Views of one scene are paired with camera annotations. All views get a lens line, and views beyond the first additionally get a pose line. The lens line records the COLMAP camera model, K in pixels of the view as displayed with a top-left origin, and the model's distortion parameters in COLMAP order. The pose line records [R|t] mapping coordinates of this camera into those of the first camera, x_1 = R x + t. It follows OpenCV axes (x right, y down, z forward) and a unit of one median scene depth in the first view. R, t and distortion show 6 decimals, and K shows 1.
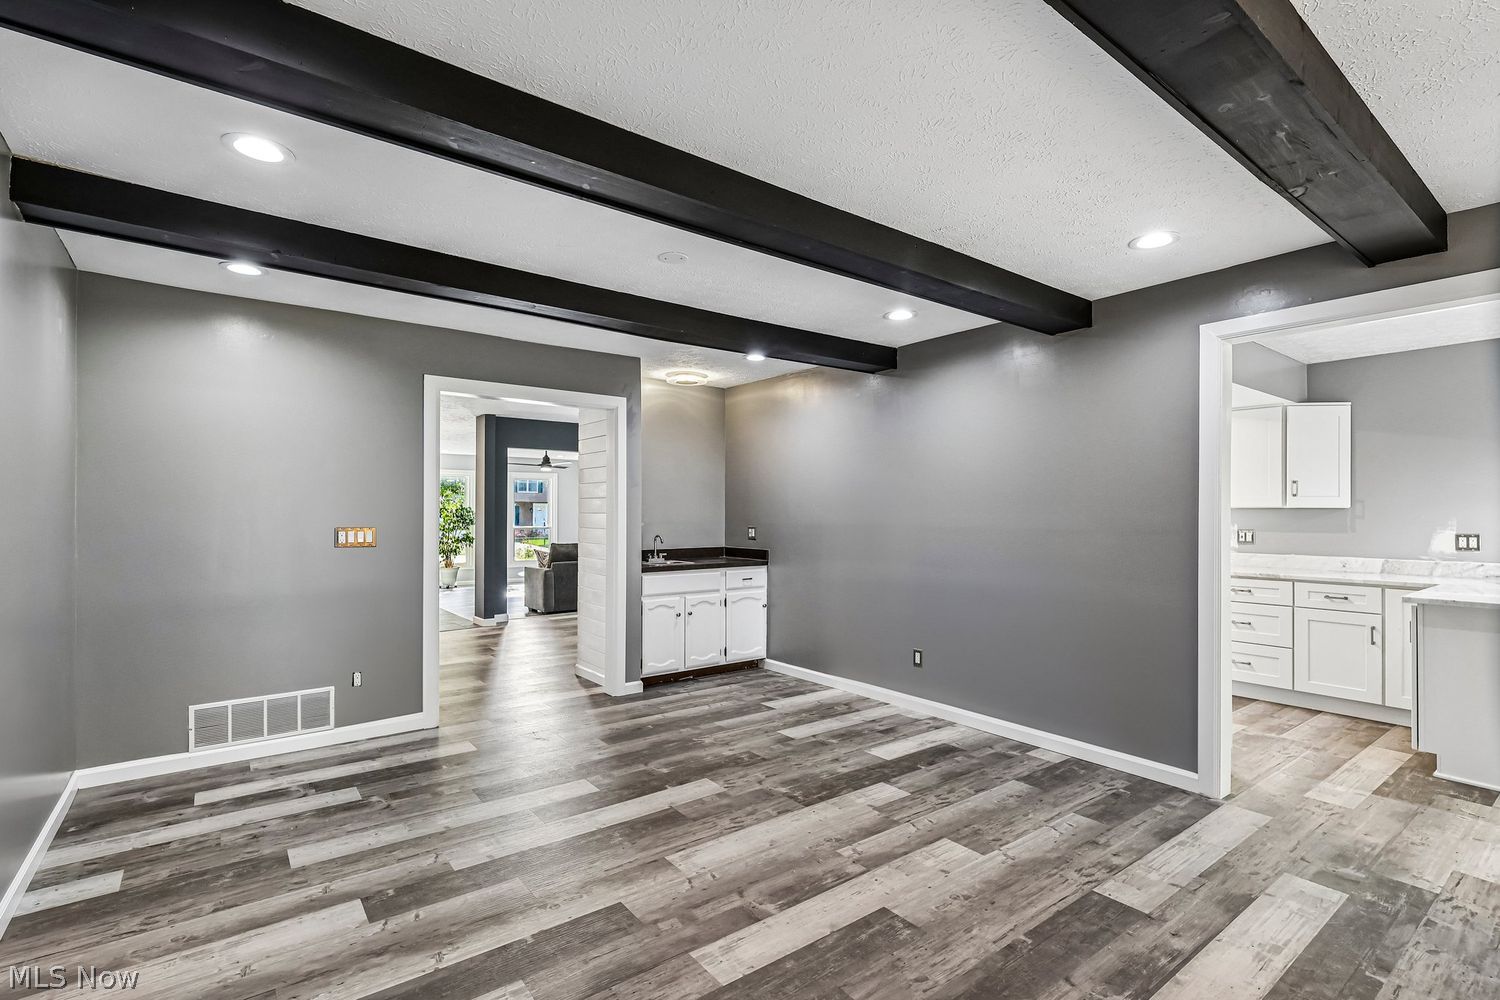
lens RADIAL K [[689.8, 0, 749.7], [0, 689.8, 515.3], [0, 0, 1]] dist [0.000131, 0.000473]
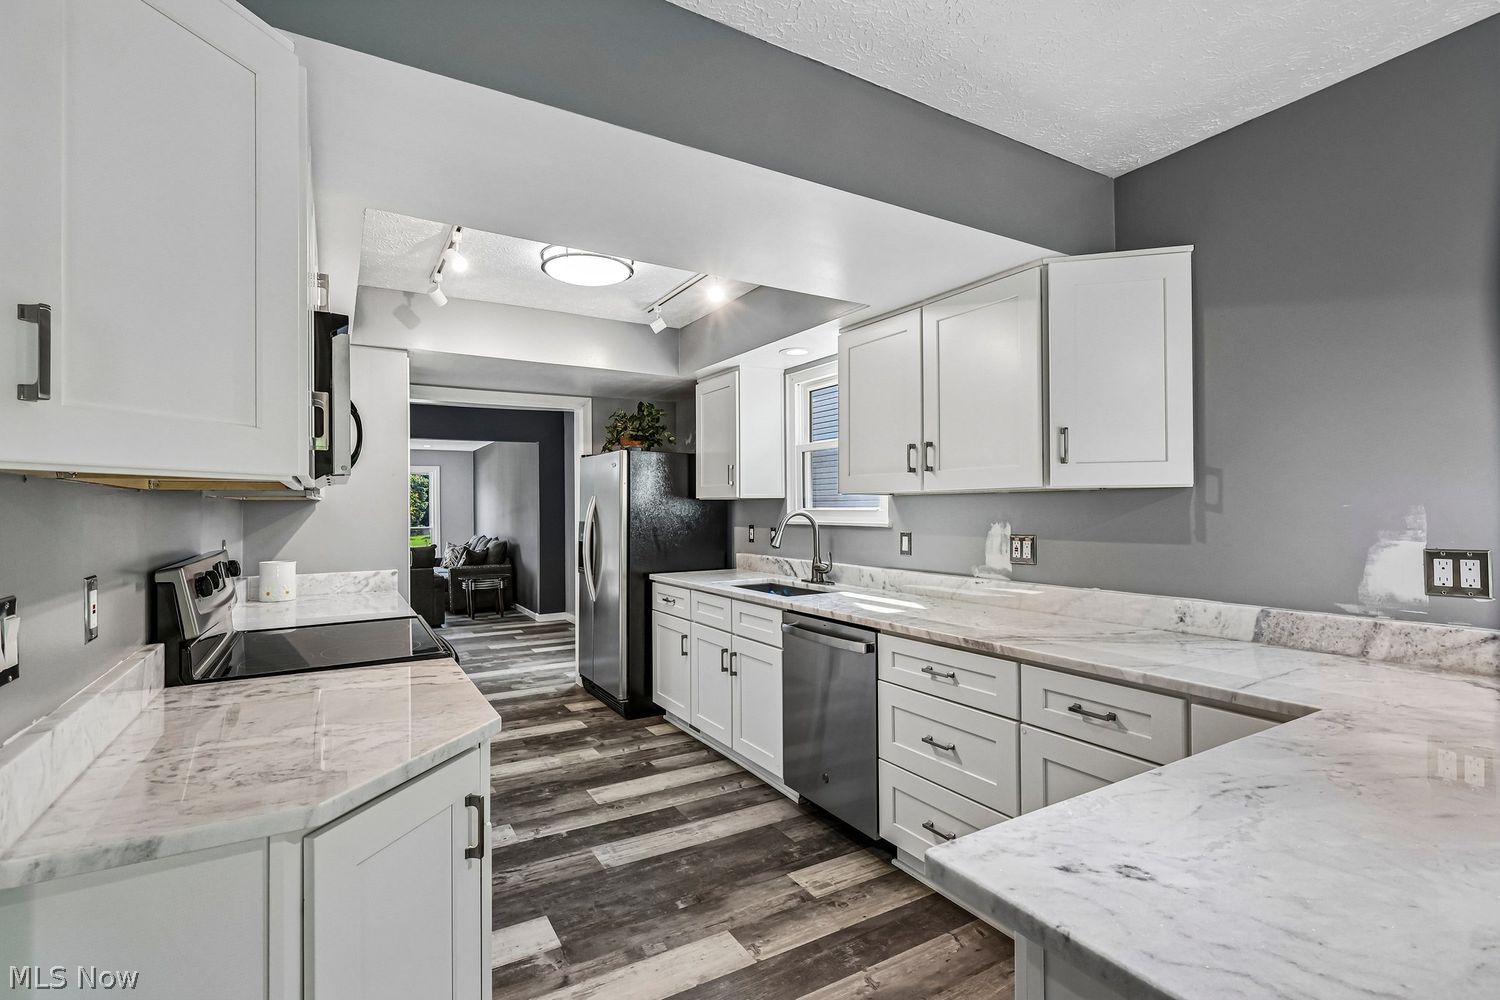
lens RADIAL K [[694.1, 0, 744.6], [0, 694.1, 503.3], [0, 0, 1]] dist [-0.001567, -0.000101]
pose [[0.993098, -0.011708, -0.116704, 0.817218], [0.010459, 0.999881, -0.011304, 0.002326], [0.116822, 0.010005, 0.993102, 0.679171]]
